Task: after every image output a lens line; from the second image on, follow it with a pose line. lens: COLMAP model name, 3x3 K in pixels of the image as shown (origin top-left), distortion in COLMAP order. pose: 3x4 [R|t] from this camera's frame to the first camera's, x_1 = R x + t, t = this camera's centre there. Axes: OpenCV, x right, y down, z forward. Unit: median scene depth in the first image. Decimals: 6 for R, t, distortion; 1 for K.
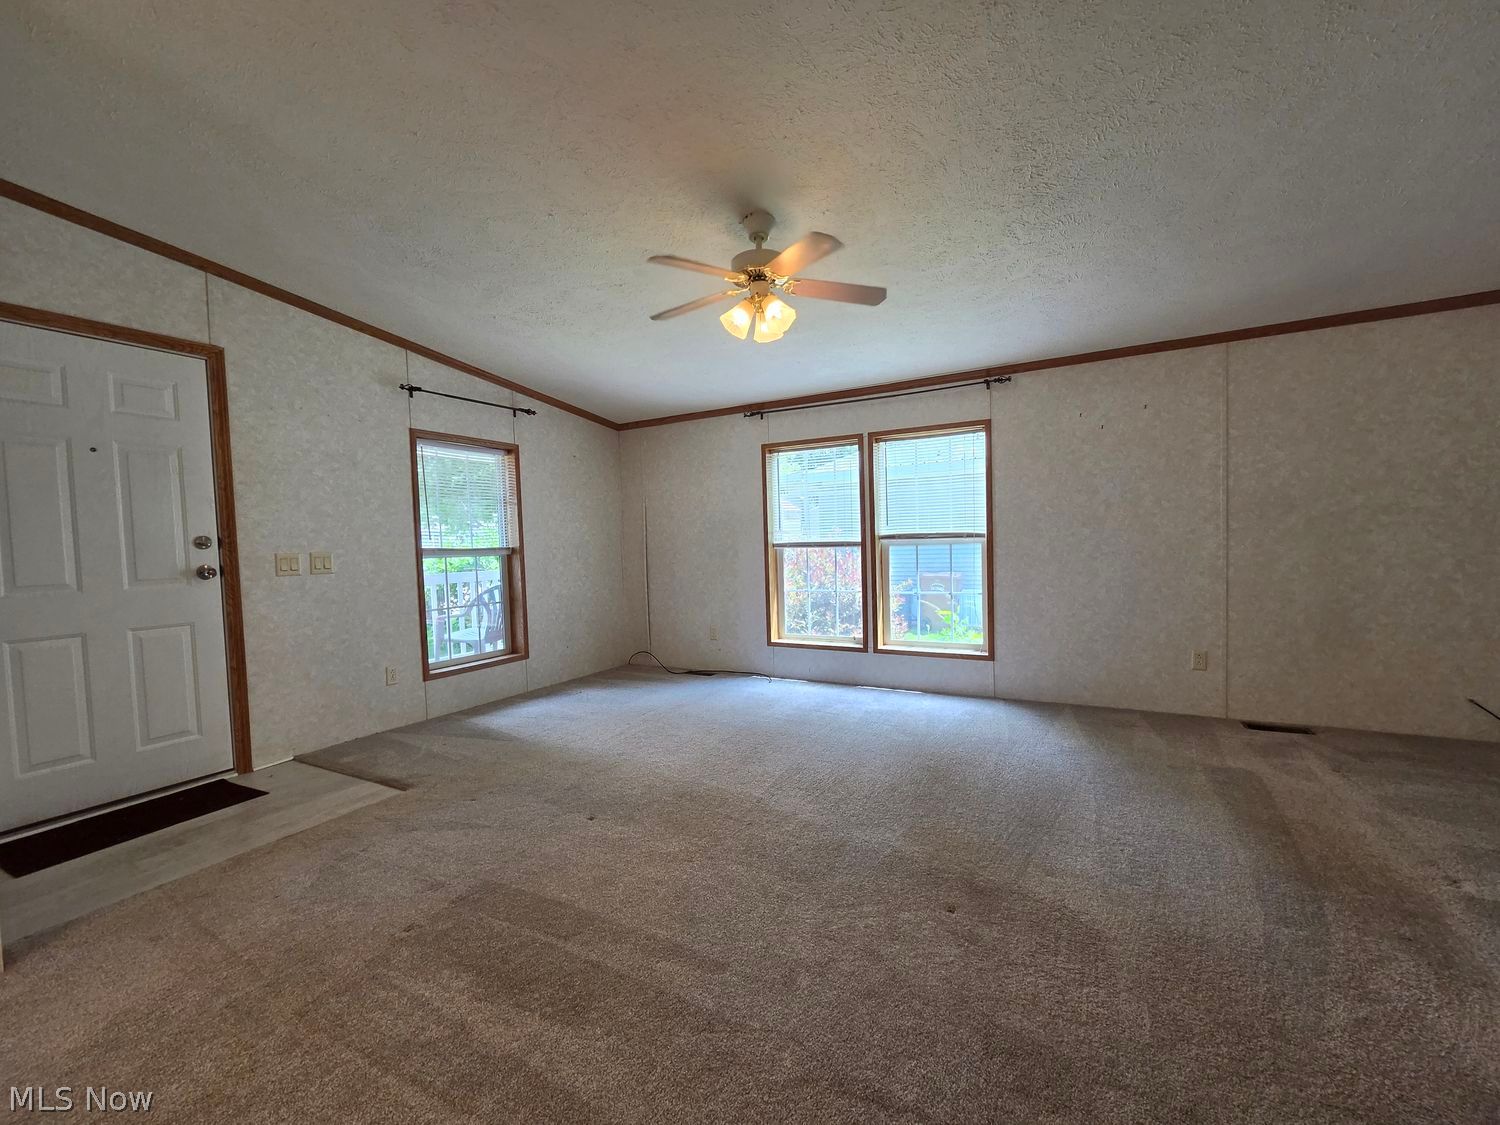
lens RADIAL K [[615.7, 0, 755.0], [0, 615.7, 573.5], [0, 0, 1]] dist [-0.001035, -0.000077]
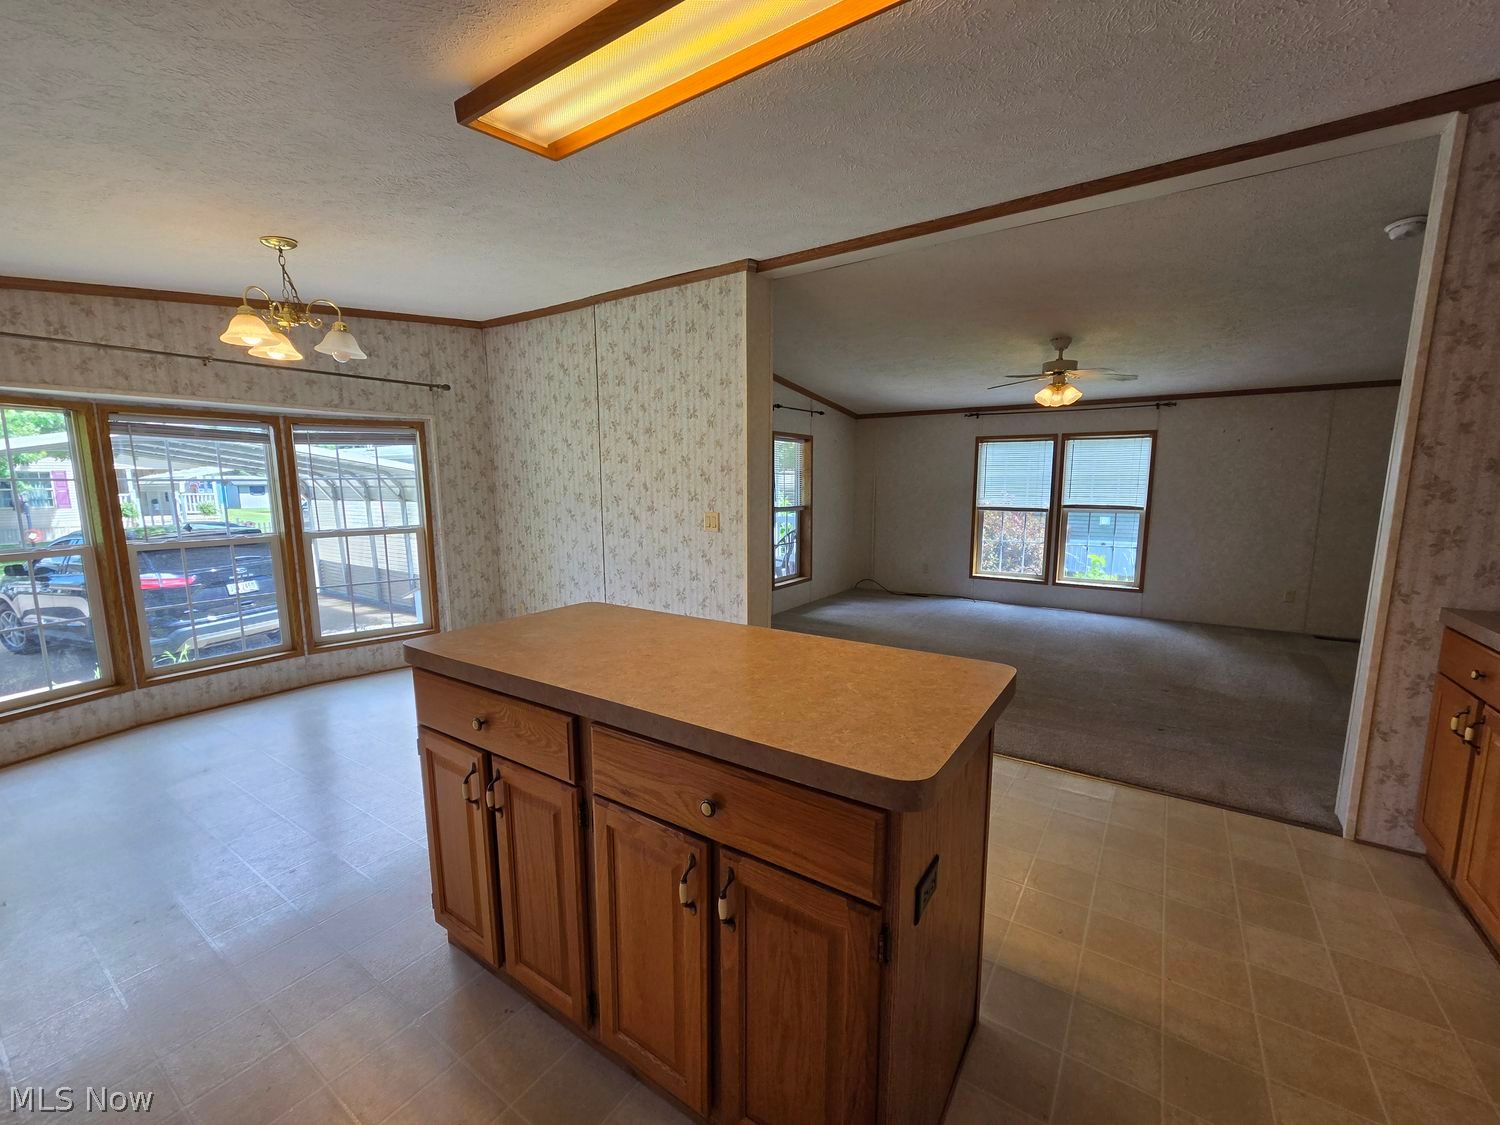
lens RADIAL K [[615.7, 0, 755.0], [0, 615.7, 573.5], [0, 0, 1]] dist [-0.001035, -0.000077]
pose [[0.995719, 0.038325, -0.084111, -0.413402], [-0.029634, 0.994318, 0.102241, -0.029687], [0.087552, -0.099311, 0.991197, -0.546142]]
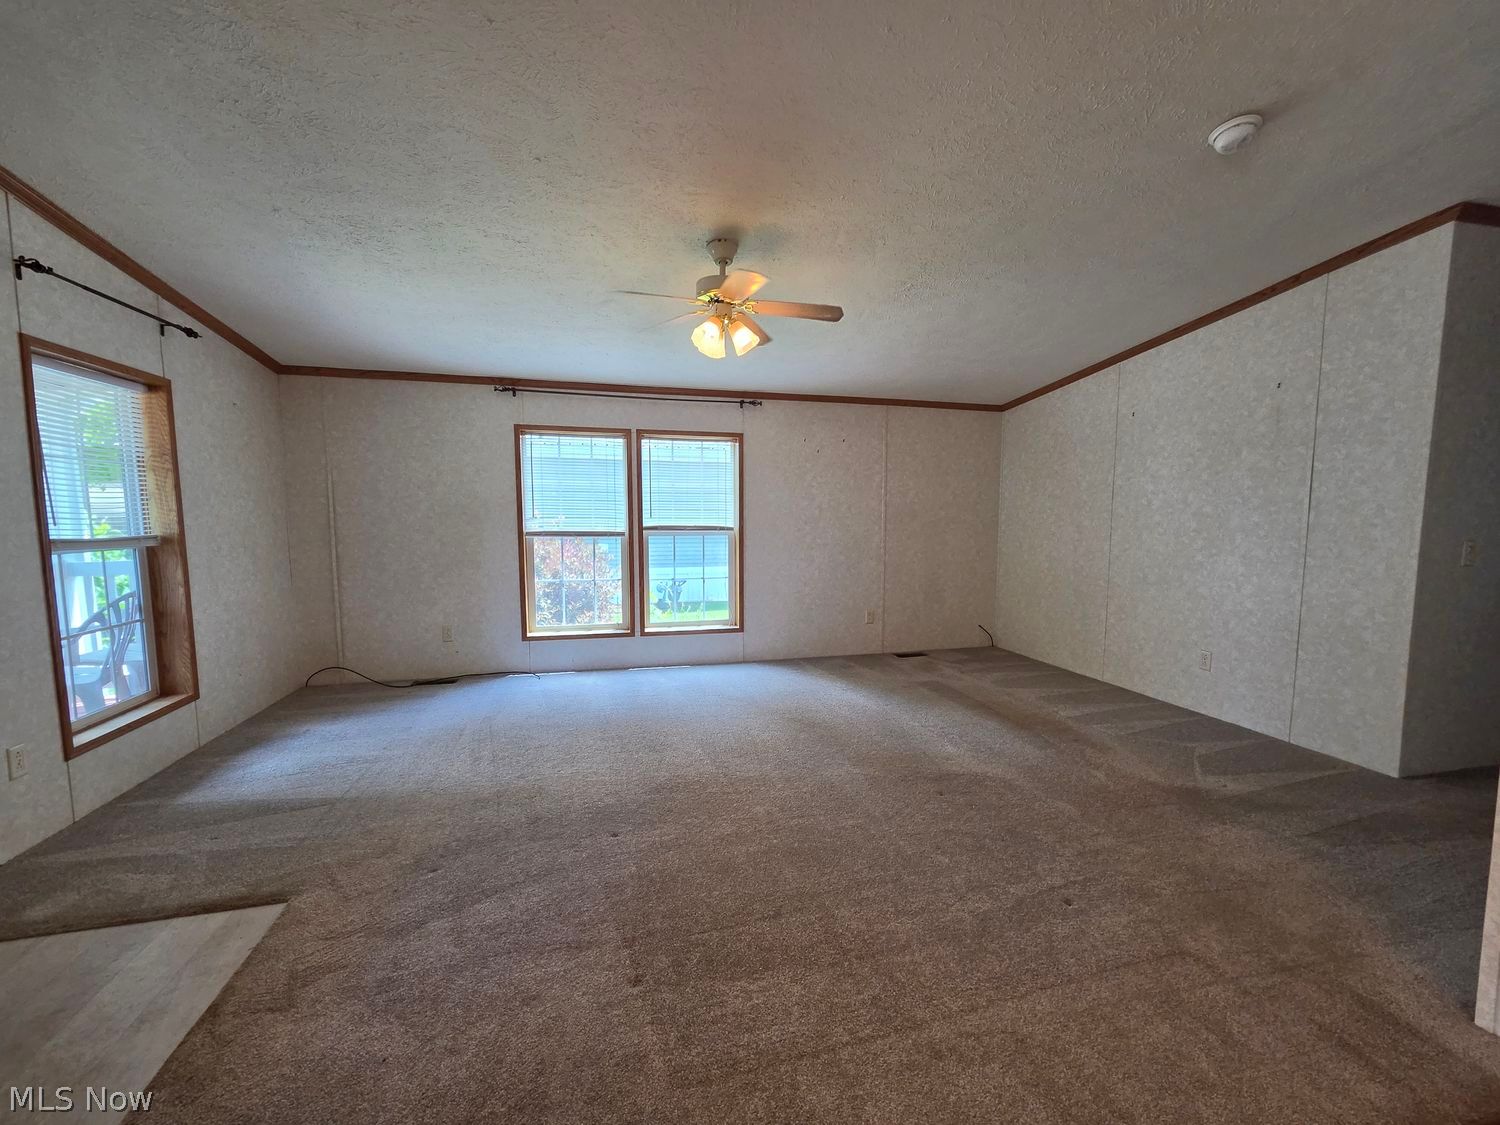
lens RADIAL K [[615.7, 0, 755.0], [0, 615.7, 573.5], [0, 0, 1]] dist [-0.001035, -0.000077]
pose [[0.725200, -0.036774, 0.687555, -0.418235], [0.009759, 0.999021, 0.043139, -0.025903], [-0.688469, -0.024574, 0.724849, 0.093588]]
